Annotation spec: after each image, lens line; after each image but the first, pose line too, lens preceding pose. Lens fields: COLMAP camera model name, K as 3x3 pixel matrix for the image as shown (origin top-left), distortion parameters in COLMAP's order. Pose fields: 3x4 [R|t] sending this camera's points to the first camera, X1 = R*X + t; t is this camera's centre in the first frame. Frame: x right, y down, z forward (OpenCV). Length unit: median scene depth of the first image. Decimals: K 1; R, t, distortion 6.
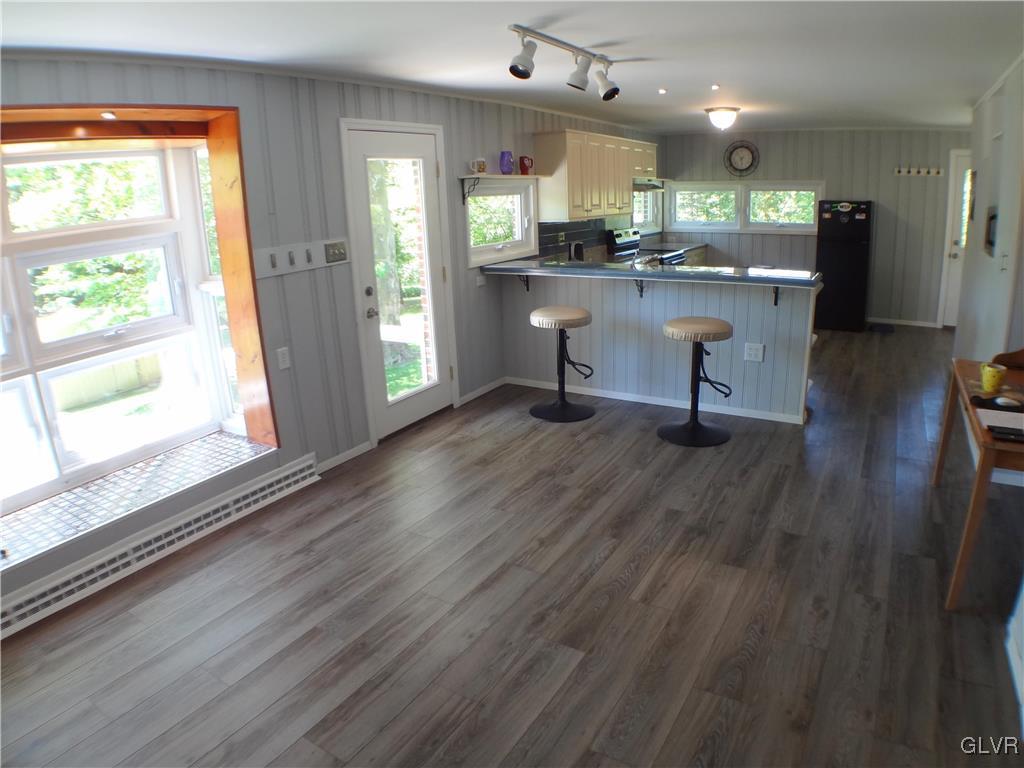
lens RADIAL K [[643.0, 0, 512.0], [0, 643.0, 384.0], [0, 0, 1]] dist [-0.206308, 0.057009]
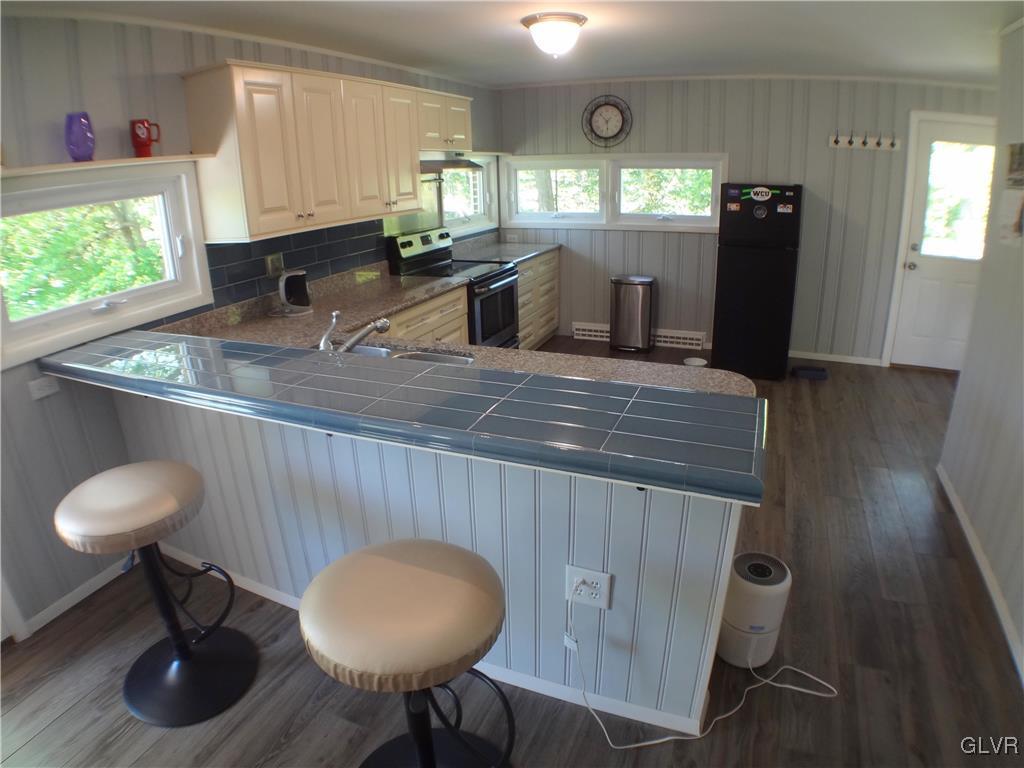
lens RADIAL K [[604.7, 0, 512.0], [0, 604.7, 384.0], [0, 0, 1]] dist [-0.192370, 0.042684]
pose [[0.987687, -0.038962, 0.151516, 0.222276], [0.030632, 0.997908, 0.056930, -0.159294], [-0.153417, -0.051588, 0.986814, 0.493140]]
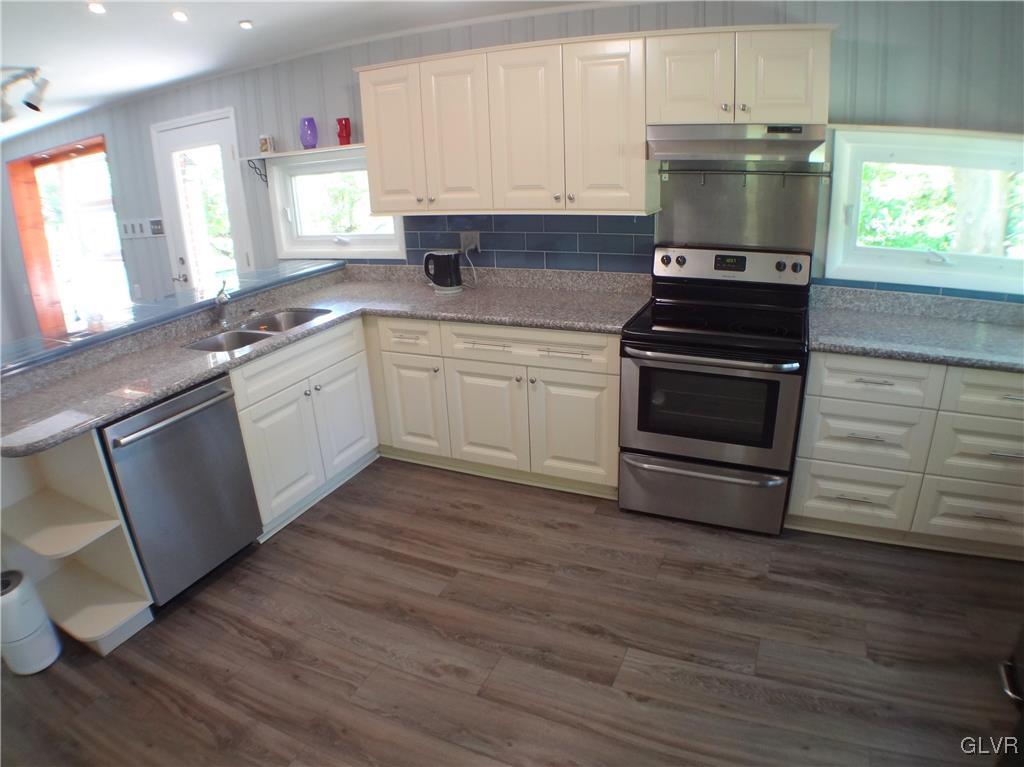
lens RADIAL K [[604.7, 0, 512.0], [0, 604.7, 383.5], [0, 0, 1]] dist [-0.192370, 0.042684]
pose [[0.140428, 0.388775, -0.910568, 0.697995], [-0.247979, 0.904178, 0.347804, -0.340583], [0.958533, 0.176961, 0.223380, 1.019431]]
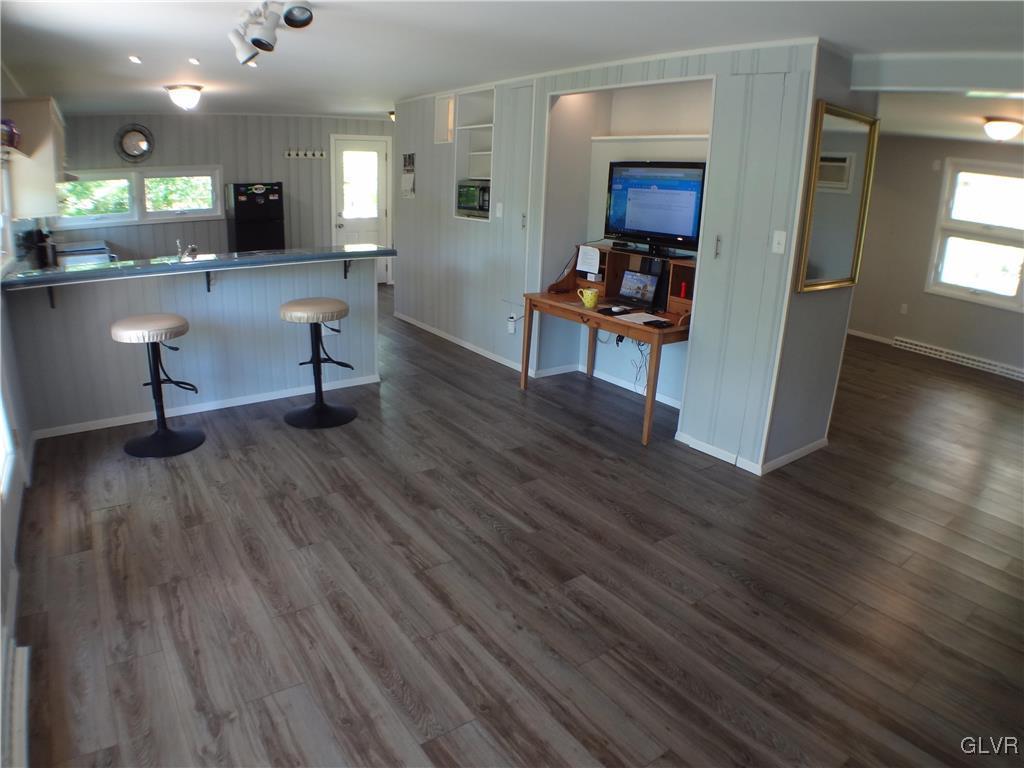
lens RADIAL K [[629.8, 0, 512.0], [0, 629.8, 384.0], [0, 0, 1]] dist [-0.211243, 0.074740]
pose [[0.388699, -0.238389, 0.889991, -0.342444], [0.216660, 0.962511, 0.163189, -0.047590], [-0.895529, 0.129394, 0.425777, 0.232918]]
